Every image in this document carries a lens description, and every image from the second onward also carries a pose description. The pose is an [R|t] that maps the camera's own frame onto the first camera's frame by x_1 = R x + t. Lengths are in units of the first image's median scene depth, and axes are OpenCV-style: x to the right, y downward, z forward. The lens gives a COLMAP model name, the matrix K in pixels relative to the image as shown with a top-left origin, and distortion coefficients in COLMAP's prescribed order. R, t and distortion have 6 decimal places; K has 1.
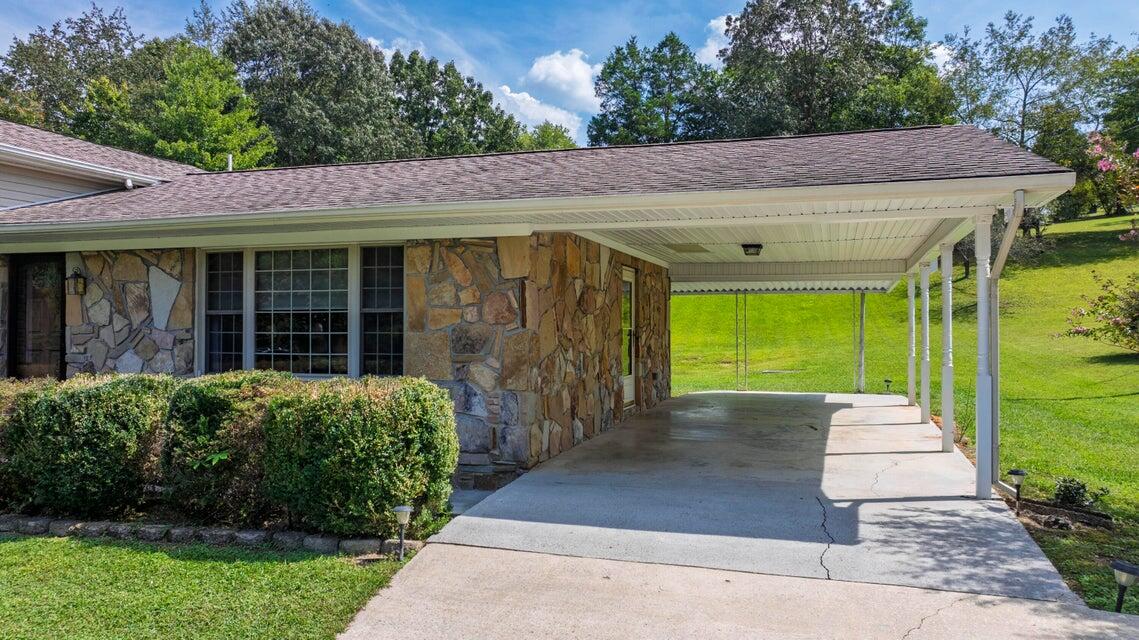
lens RADIAL K [[815.0, 0, 580.2], [0, 815.0, 301.4], [0, 0, 1]] dist [-0.029540, 0.028578]
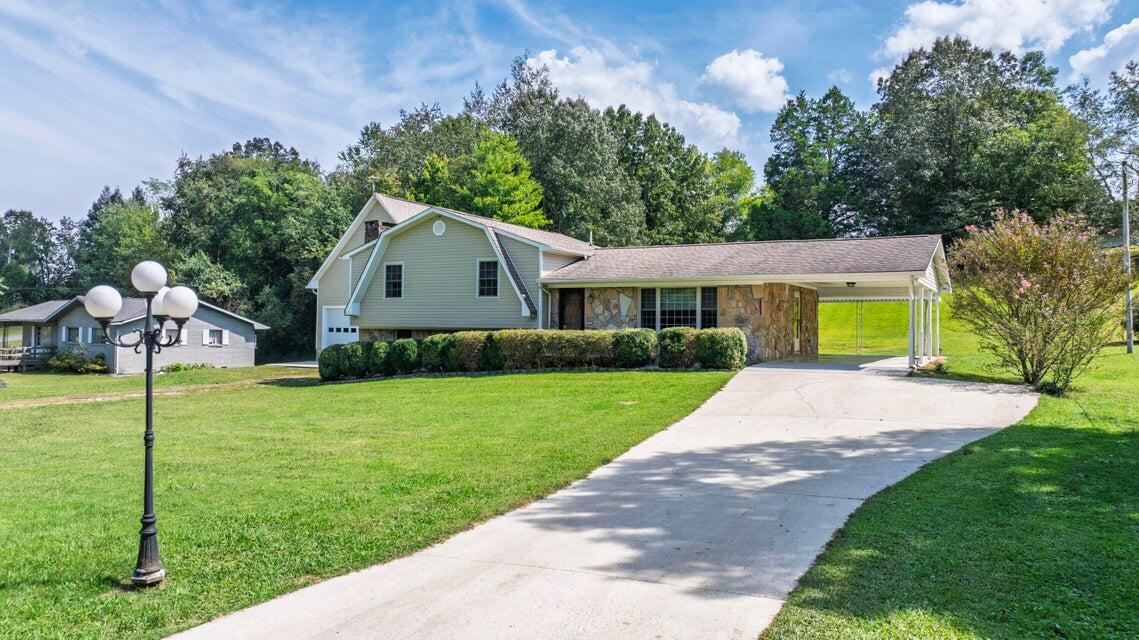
lens RADIAL K [[815.0, 0, 574.4], [0, 815.0, 312.4], [0, 0, 1]] dist [-0.029540, 0.028578]
pose [[0.978396, 0.004534, -0.206689, -0.068891], [-0.002396, 0.999941, 0.010593, -0.004304], [0.206725, -0.009869, 0.978349, -1.168529]]
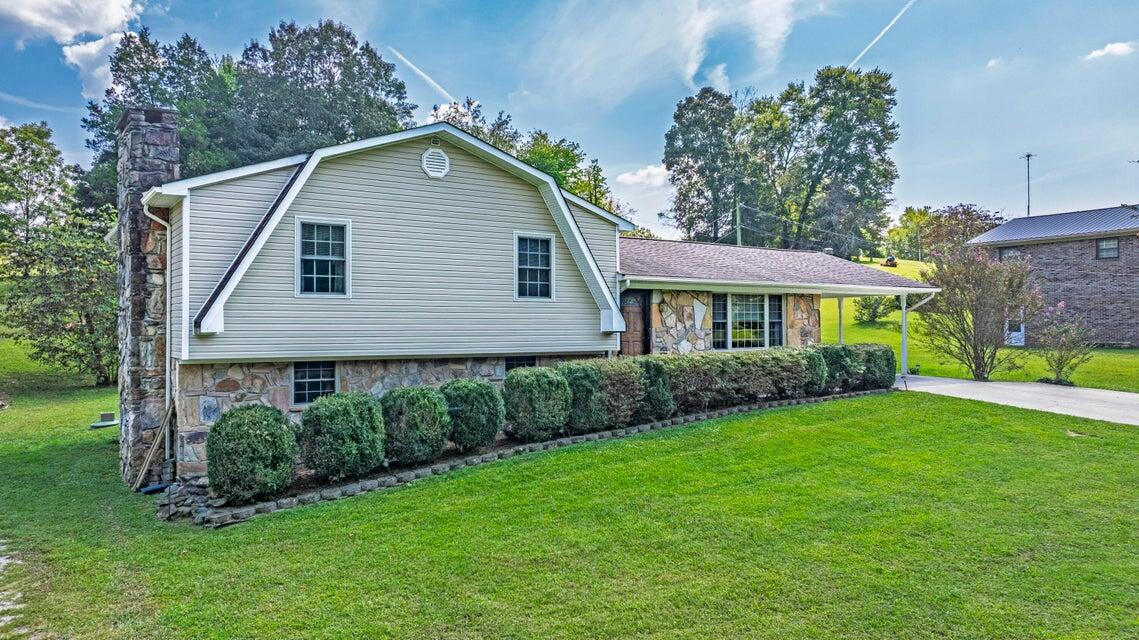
lens RADIAL K [[815.0, 0, 571.1], [0, 815.0, 319.2], [0, 0, 1]] dist [-0.029540, 0.028578]
pose [[0.618154, 0.002163, 0.786054, -1.561374], [-0.021668, 0.999663, 0.014289, -0.009186], [-0.785758, -0.025865, 0.617992, -0.027714]]
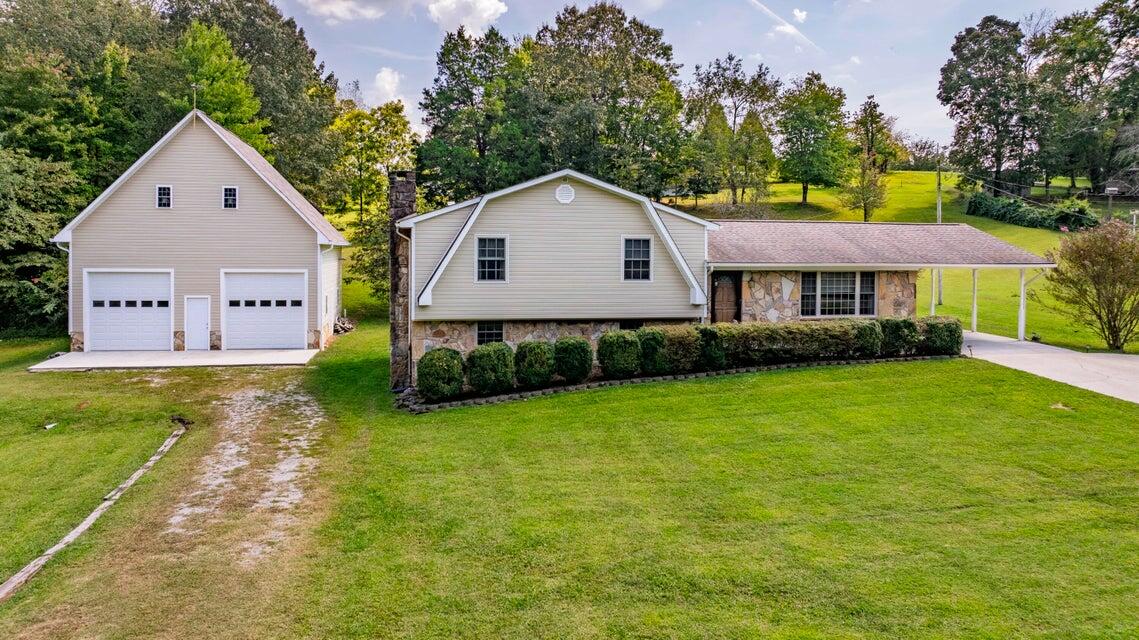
lens RADIAL K [[815.0, 0, 548.5], [0, 815.0, 270.1], [0, 0, 1]] dist [-0.029540, 0.028578]
pose [[0.883302, -0.010478, 0.468687, -1.632255], [-0.019346, 0.998084, 0.058775, -0.137676], [-0.468405, -0.060983, 0.881407, -0.663423]]
